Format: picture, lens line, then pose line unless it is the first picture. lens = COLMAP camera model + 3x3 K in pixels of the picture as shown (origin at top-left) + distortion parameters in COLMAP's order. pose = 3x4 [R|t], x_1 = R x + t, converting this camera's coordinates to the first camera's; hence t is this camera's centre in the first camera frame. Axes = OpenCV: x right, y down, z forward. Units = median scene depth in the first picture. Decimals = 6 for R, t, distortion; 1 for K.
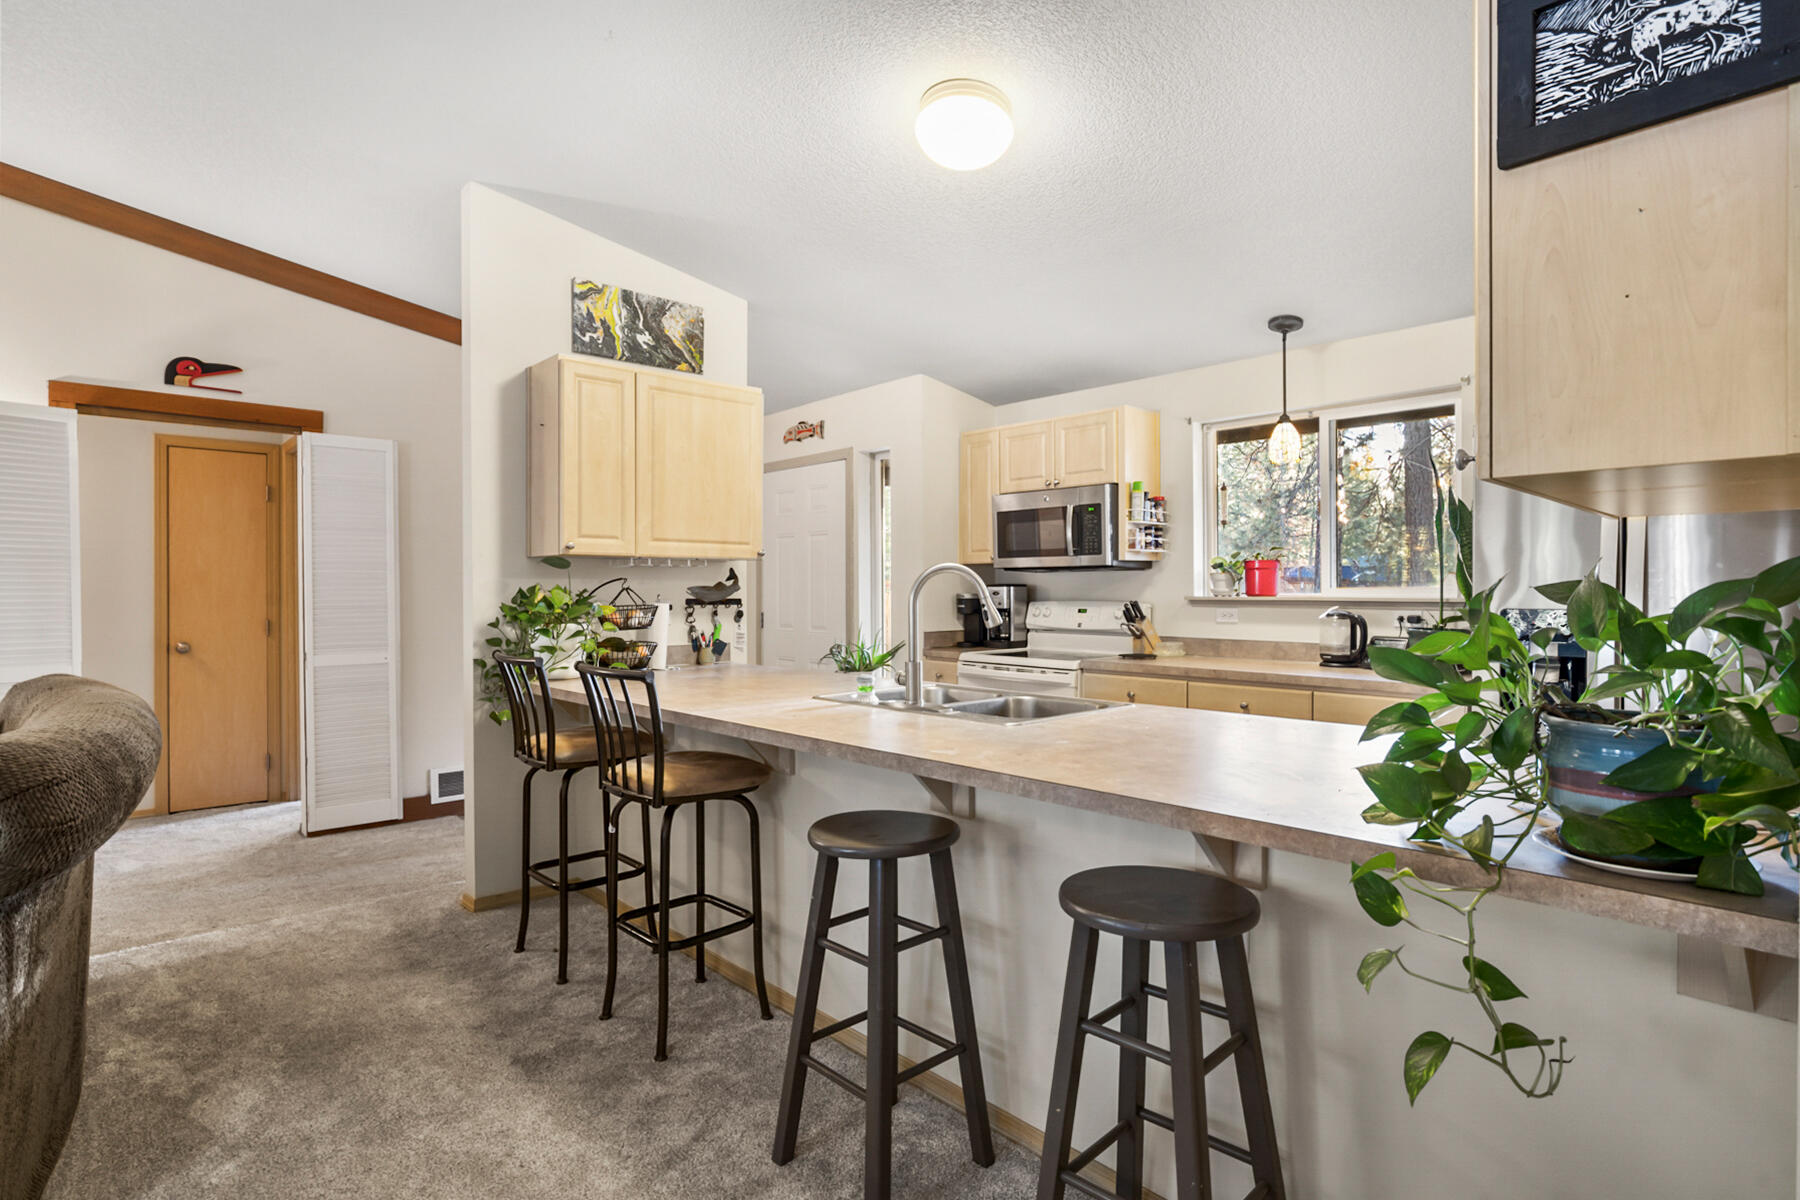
lens RADIAL K [[909.0, 0, 905.3], [0, 909.0, 602.3], [0, 0, 1]] dist [-0.025668, 0.013274]
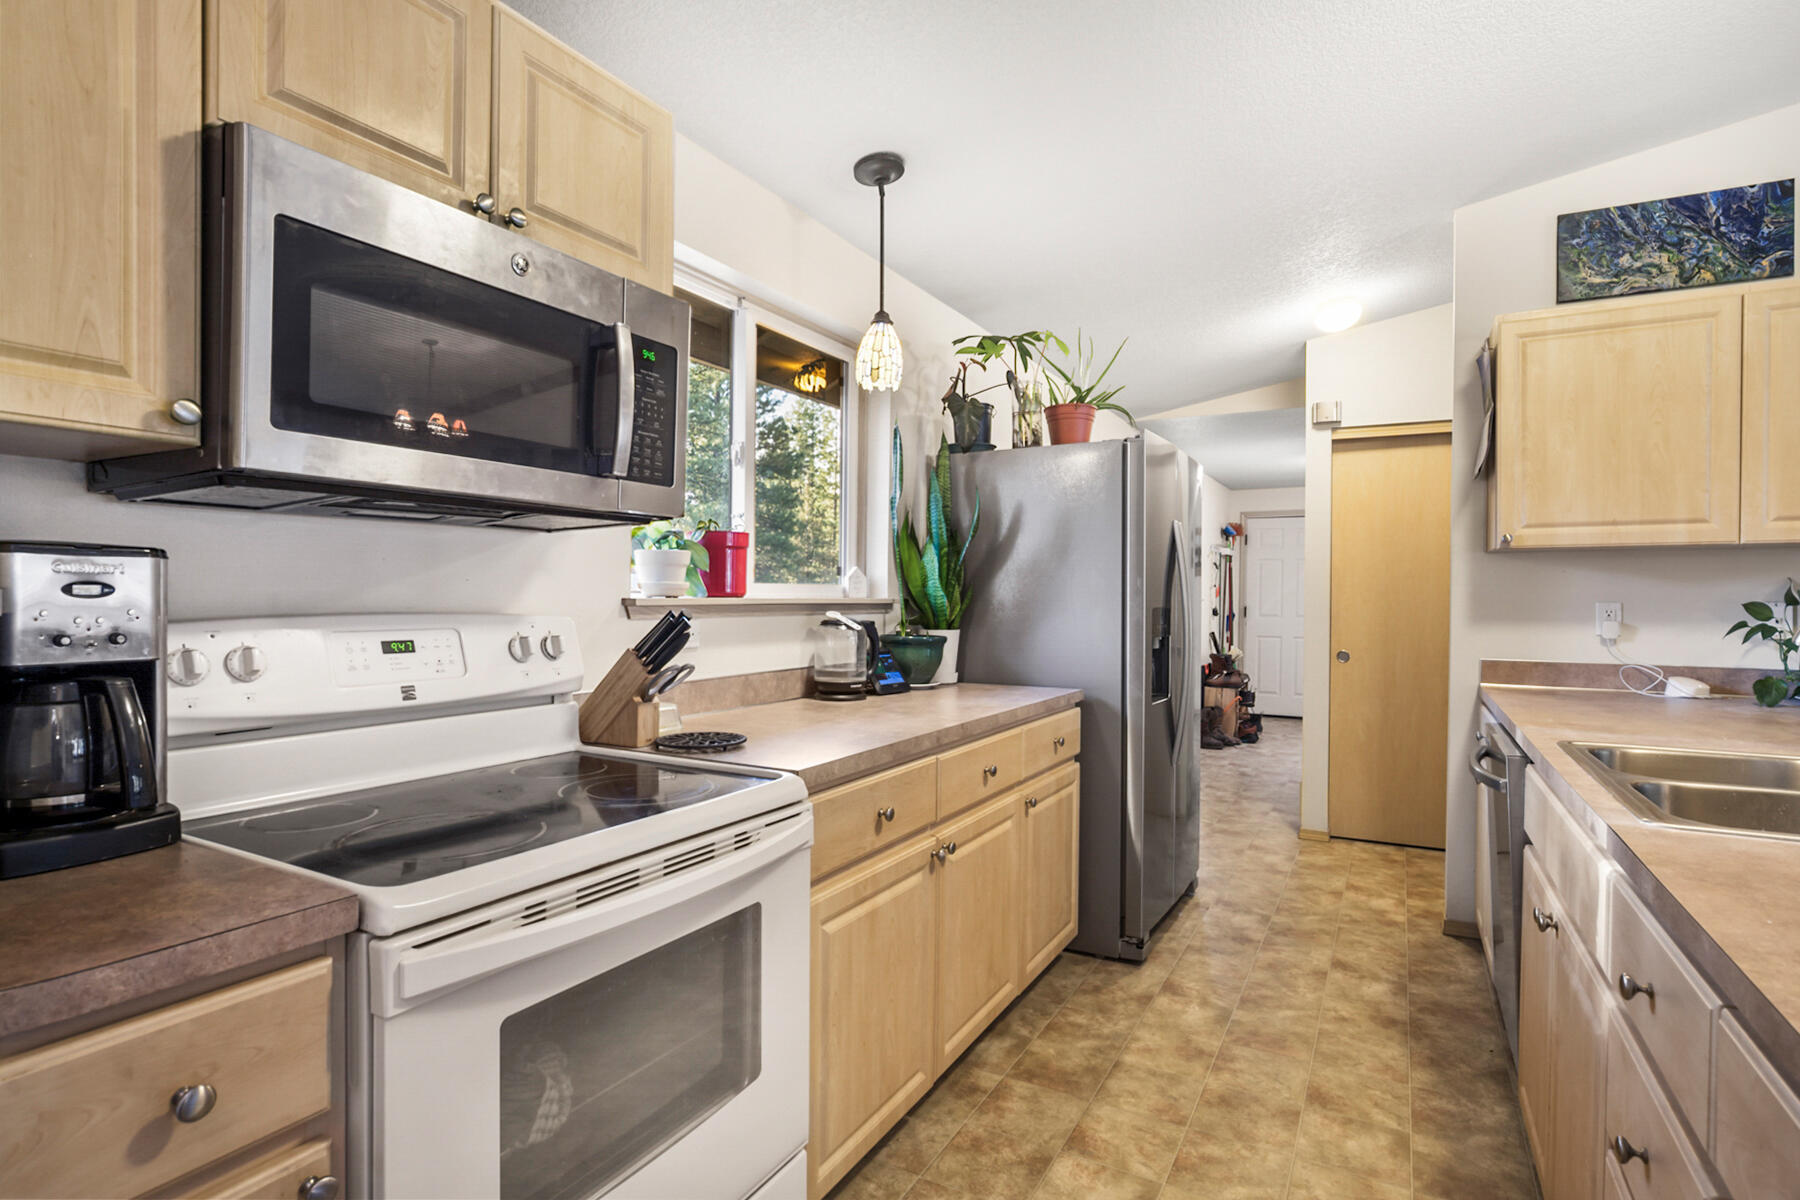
lens RADIAL K [[909.0, 0, 905.3], [0, 909.0, 602.3], [0, 0, 1]] dist [-0.025668, 0.013274]
pose [[-0.317917, -0.009514, 0.948071, -0.176640], [0.005937, 0.999910, 0.012025, -0.009797], [-0.948100, 0.009452, -0.317832, 1.080543]]
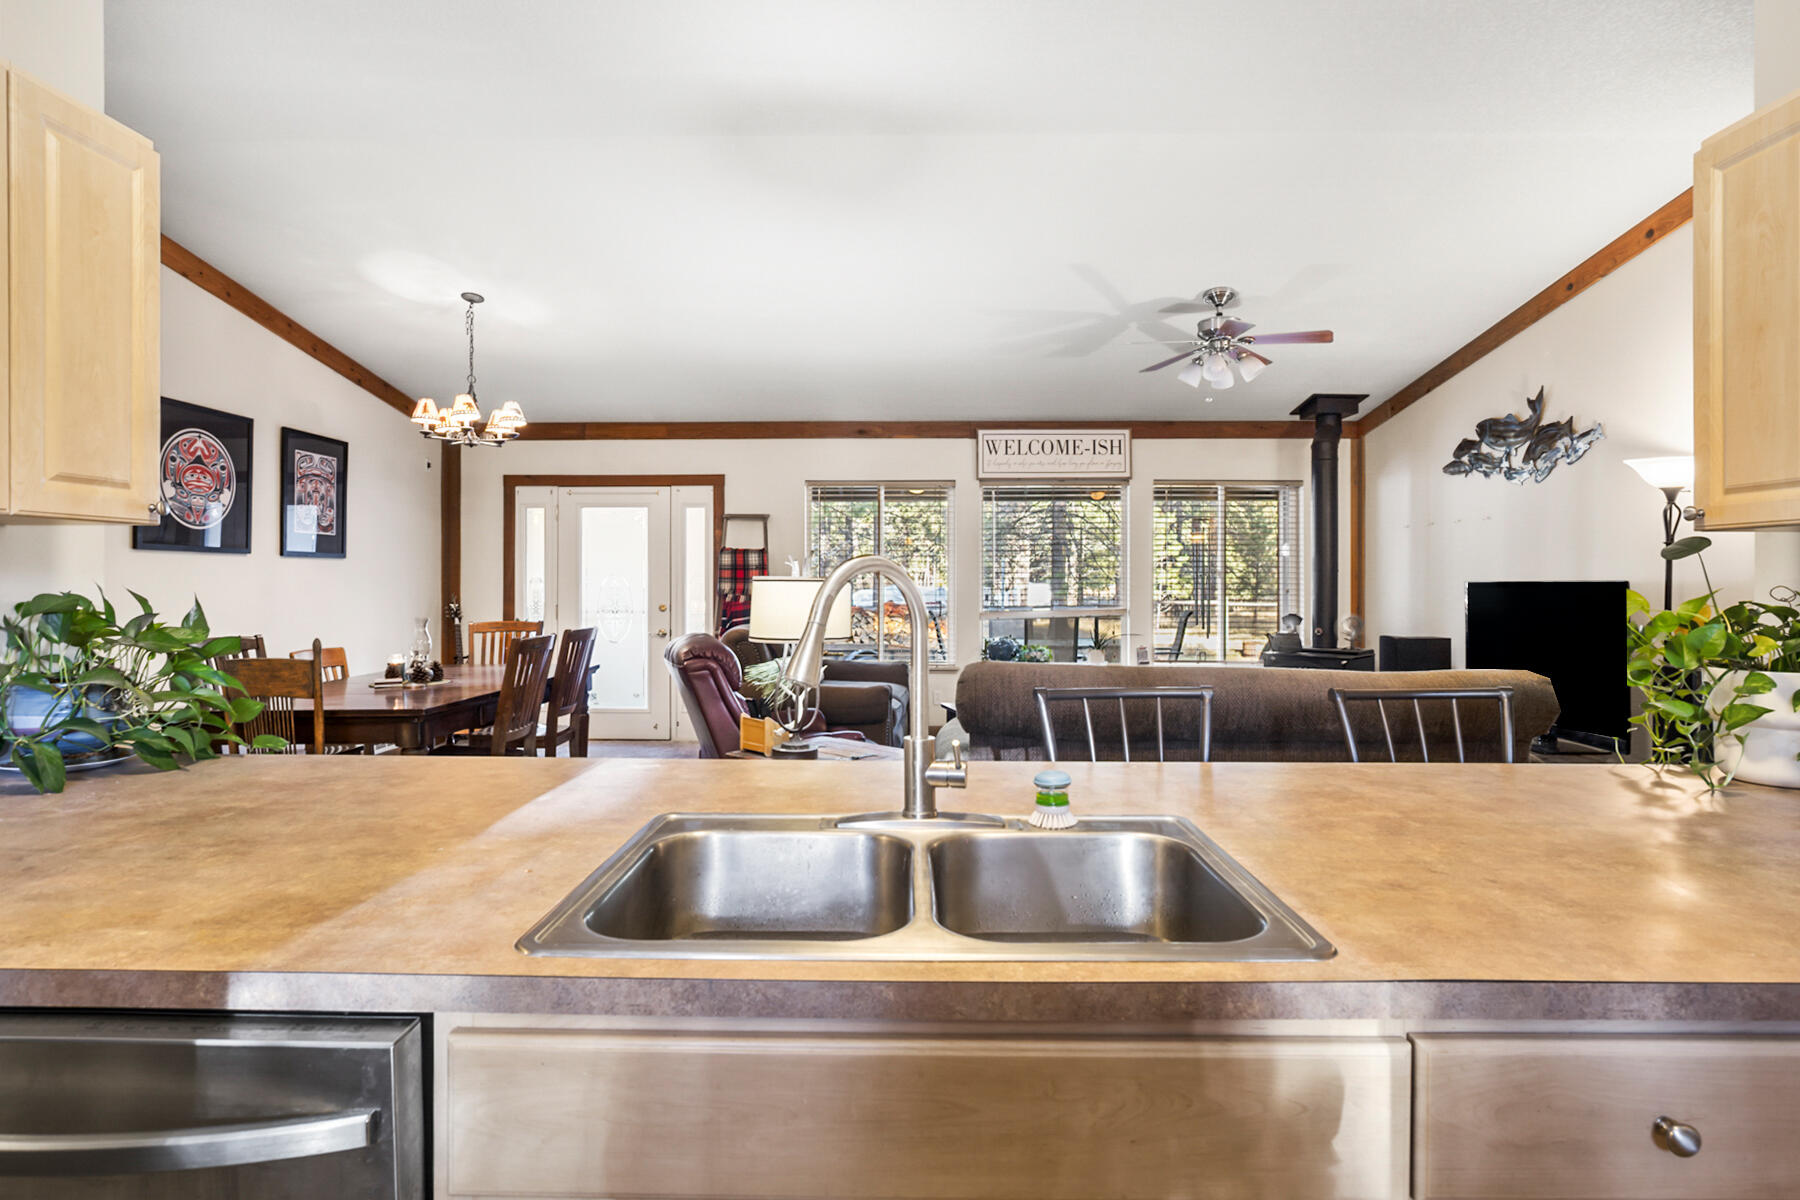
lens RADIAL K [[916.8, 0, 897.9], [0, 916.8, 575.6], [0, 0, 1]] dist [-0.012813, 0.002431]
pose [[-0.692433, -0.003085, -0.721476, 0.247138], [-0.009924, 0.999937, 0.005249, -0.021415], [0.721414, 0.010794, -0.692420, 0.830420]]
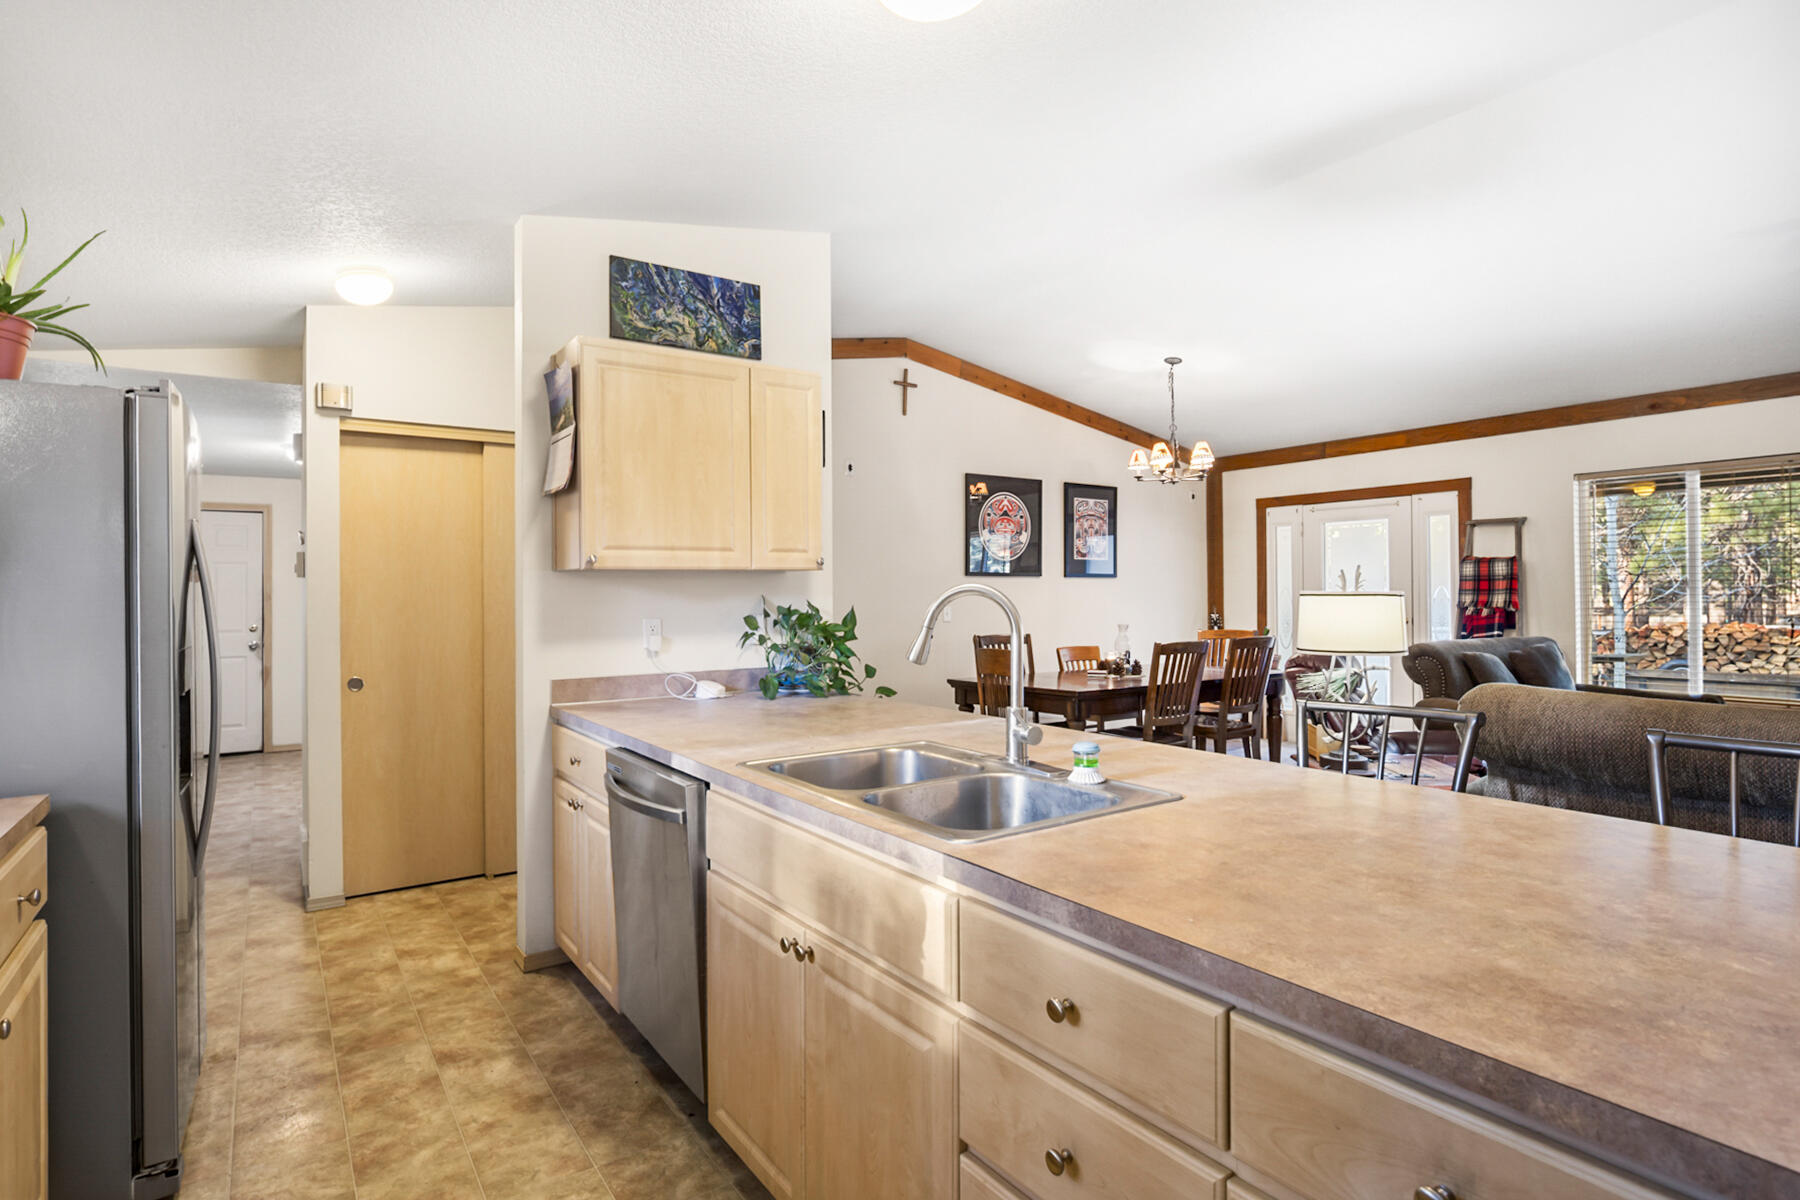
lens RADIAL K [[911.8, 0, 904.1], [0, 911.8, 589.6], [0, 0, 1]] dist [-0.022260, 0.010392]
pose [[-0.991226, 0.009018, 0.131874, -0.000467], [0.010206, 0.999913, 0.008334, -0.027633], [-0.131787, 0.009607, -0.991231, 1.086556]]
